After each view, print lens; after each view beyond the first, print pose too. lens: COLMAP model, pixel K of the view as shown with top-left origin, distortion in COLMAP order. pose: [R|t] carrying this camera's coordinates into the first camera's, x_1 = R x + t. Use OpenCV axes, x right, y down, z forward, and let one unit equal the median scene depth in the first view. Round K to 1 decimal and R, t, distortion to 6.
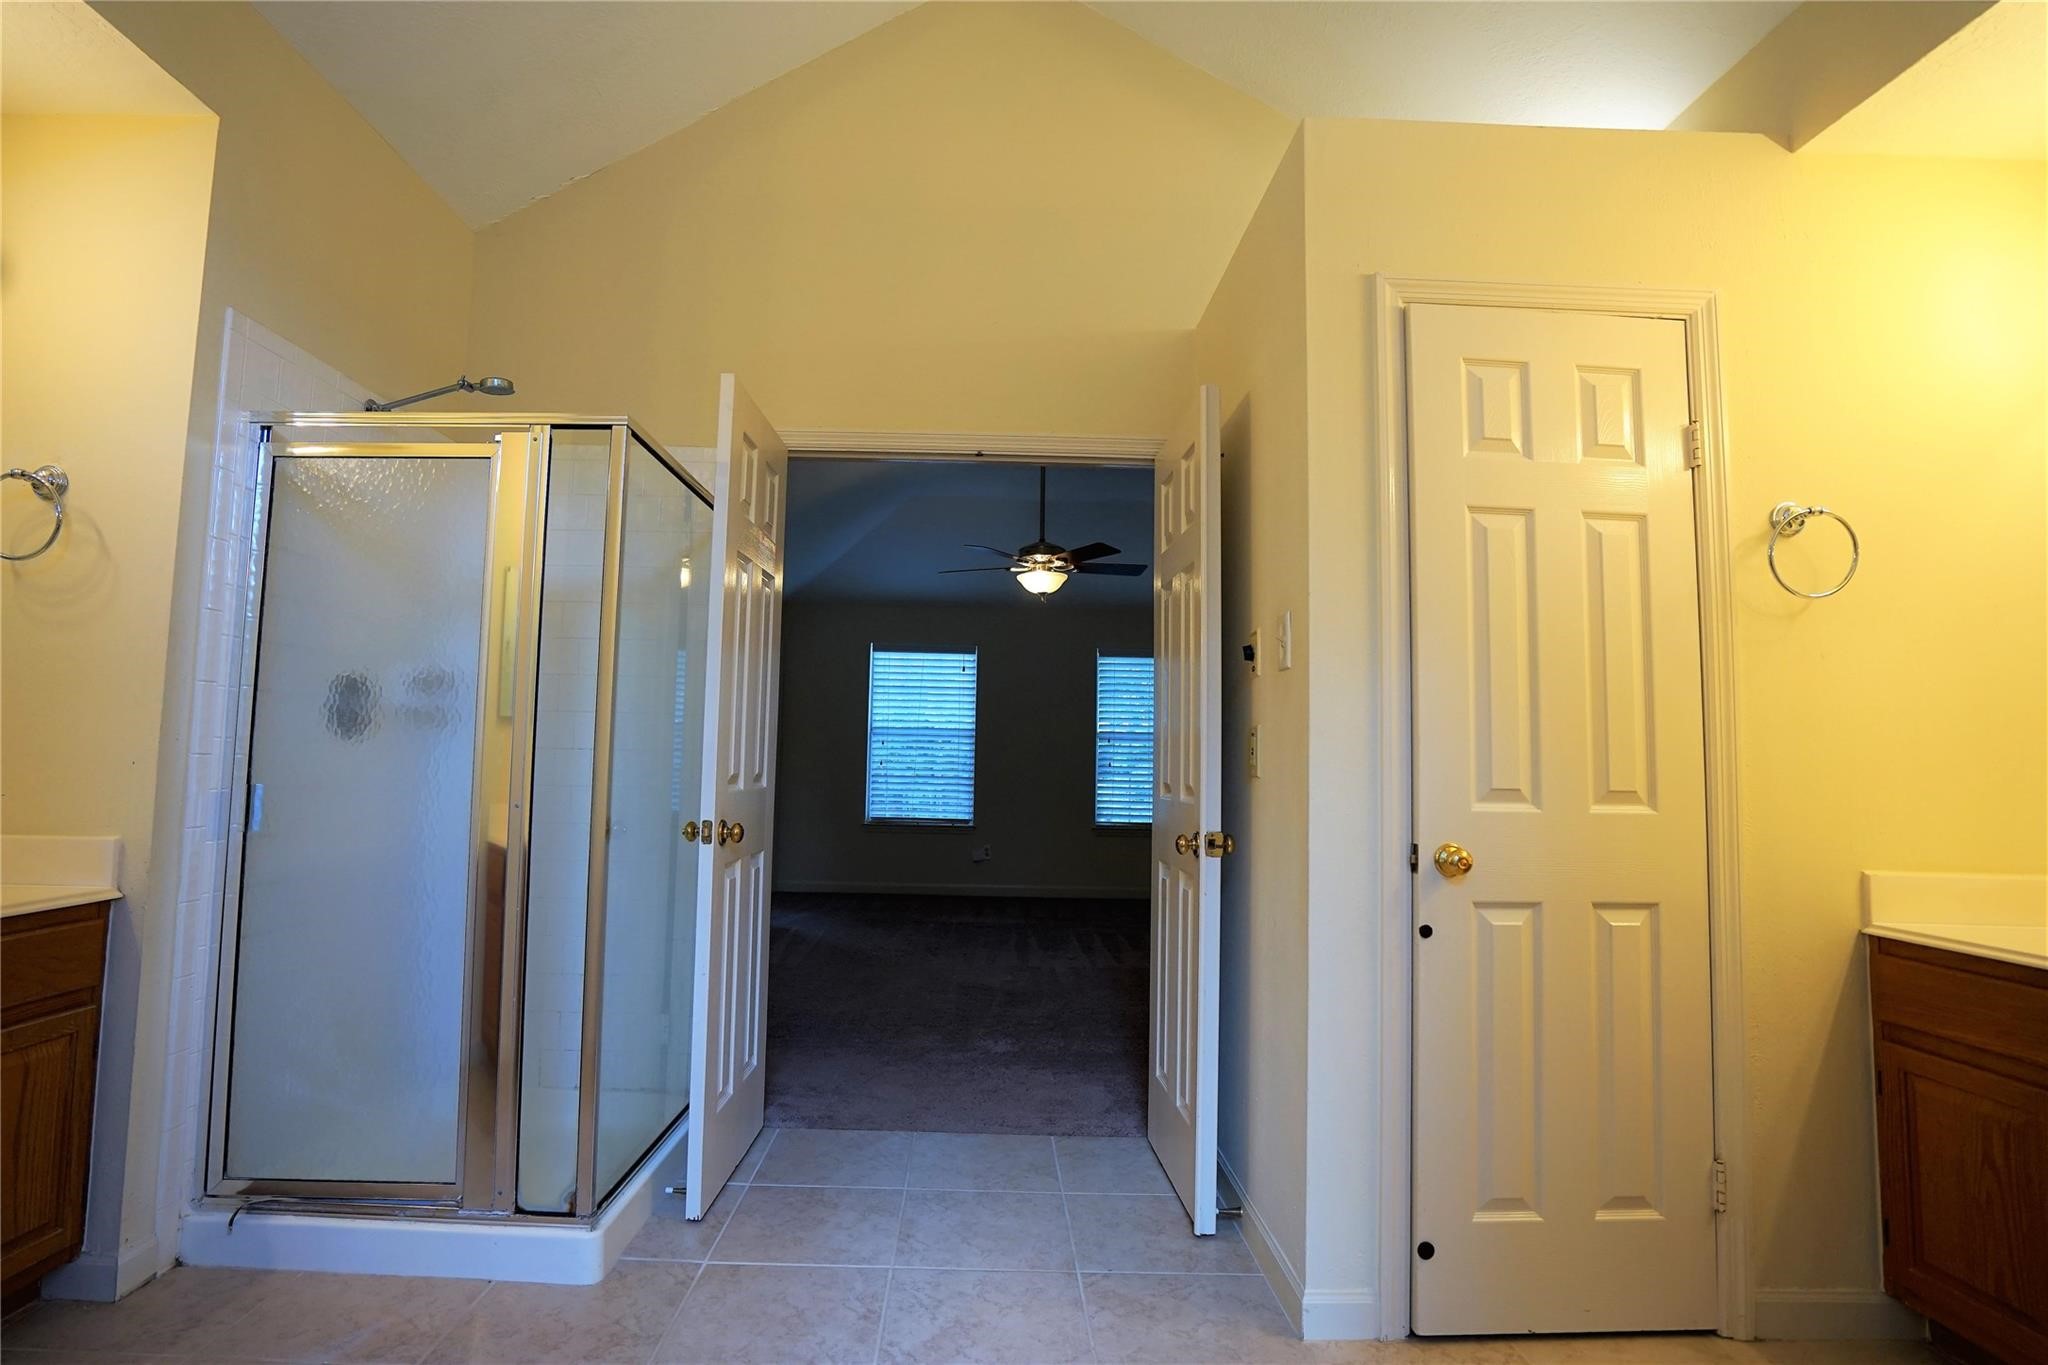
lens RADIAL K [[977.9, 0, 1024.0], [0, 977.9, 682.5], [0, 0, 1]] dist [-0.046262, 0.022790]
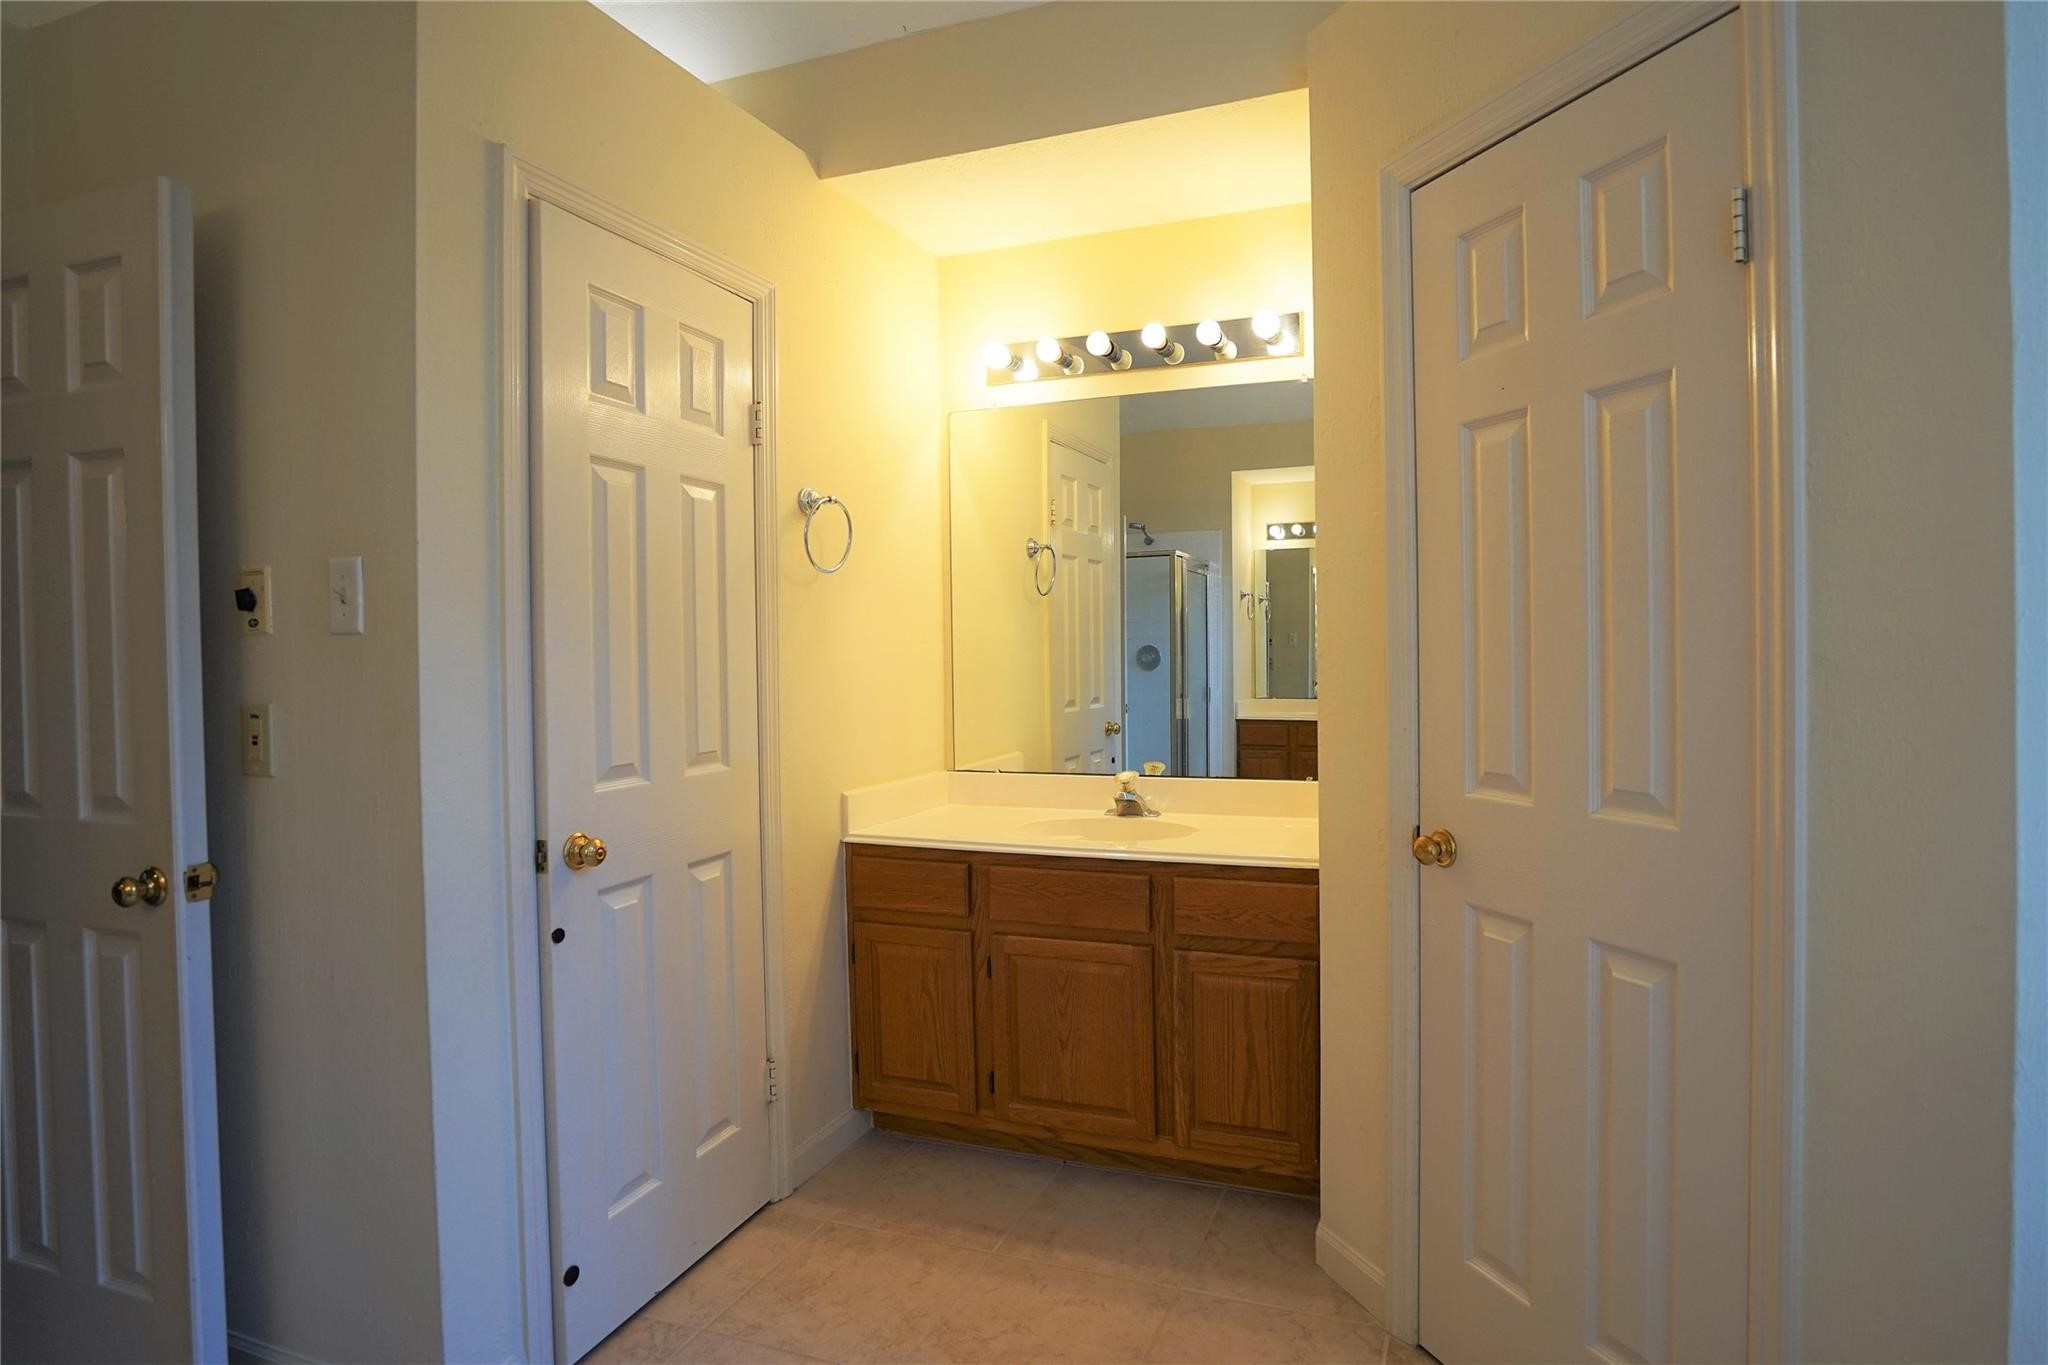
lens RADIAL K [[1034.4, 0, 1021.8], [0, 1034.4, 671.0], [0, 0, 1]] dist [-0.052732, 0.028408]
pose [[0.414914, -0.048223, 0.908582, -0.272662], [-0.046117, 0.996196, 0.073932, -0.080898], [-0.908691, -0.072577, 0.411112, 0.271073]]
